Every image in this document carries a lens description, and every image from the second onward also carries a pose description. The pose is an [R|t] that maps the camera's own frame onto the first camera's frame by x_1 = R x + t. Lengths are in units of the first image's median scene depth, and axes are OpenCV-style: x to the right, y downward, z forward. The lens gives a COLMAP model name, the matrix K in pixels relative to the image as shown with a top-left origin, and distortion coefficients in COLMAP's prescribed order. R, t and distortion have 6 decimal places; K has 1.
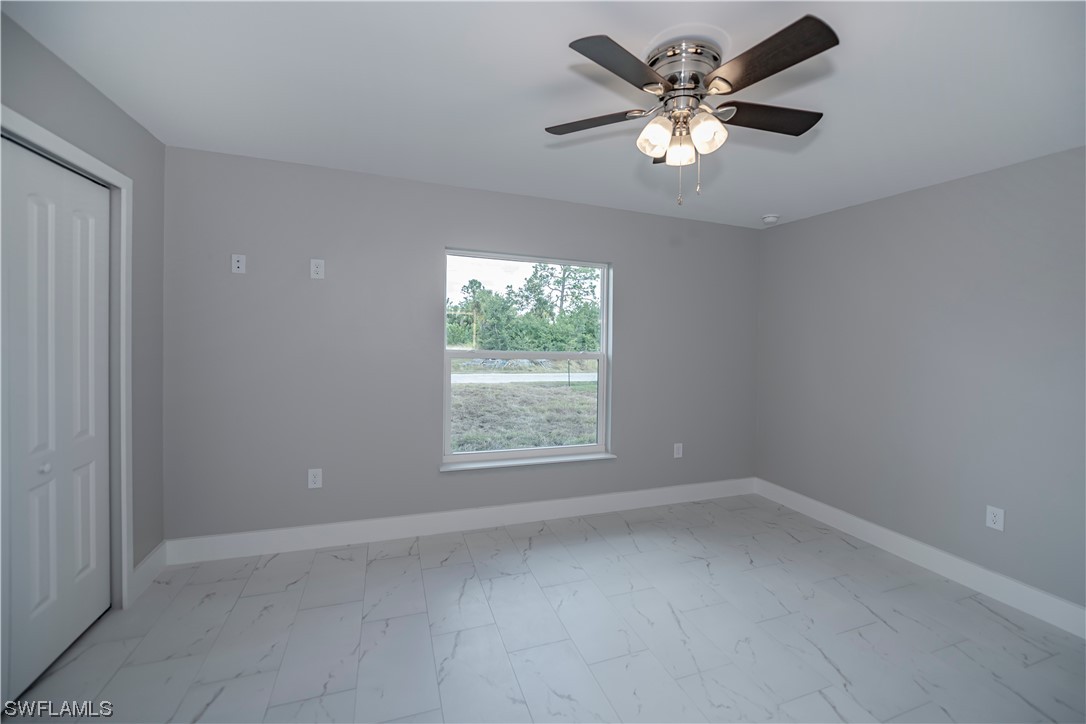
lens RADIAL K [[440.9, 0, 544.3], [0, 440.9, 362.4], [0, 0, 1]] dist [-0.014618, 0.001680]
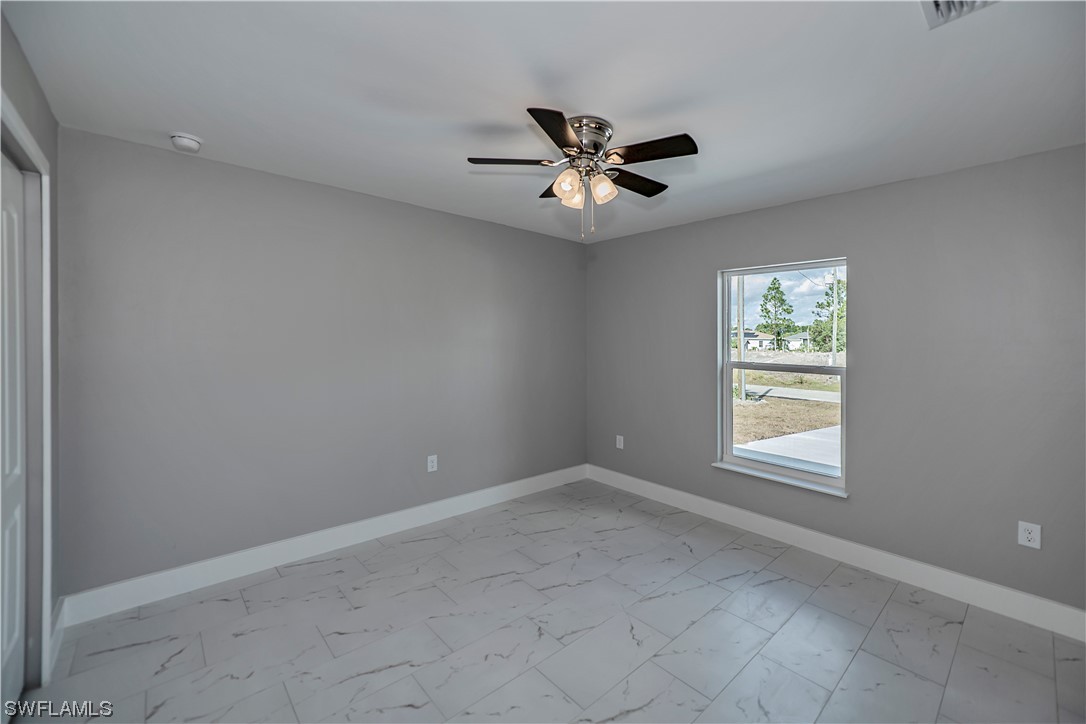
lens RADIAL K [[440.9, 0, 559.3], [0, 440.9, 349.5], [0, 0, 1]] dist [-0.014618, 0.001680]
pose [[0.898713, -0.000476, 0.438538, -0.316655], [0.019462, 0.999057, -0.038800, 0.006266], [-0.438106, 0.043405, 0.897875, -0.103693]]
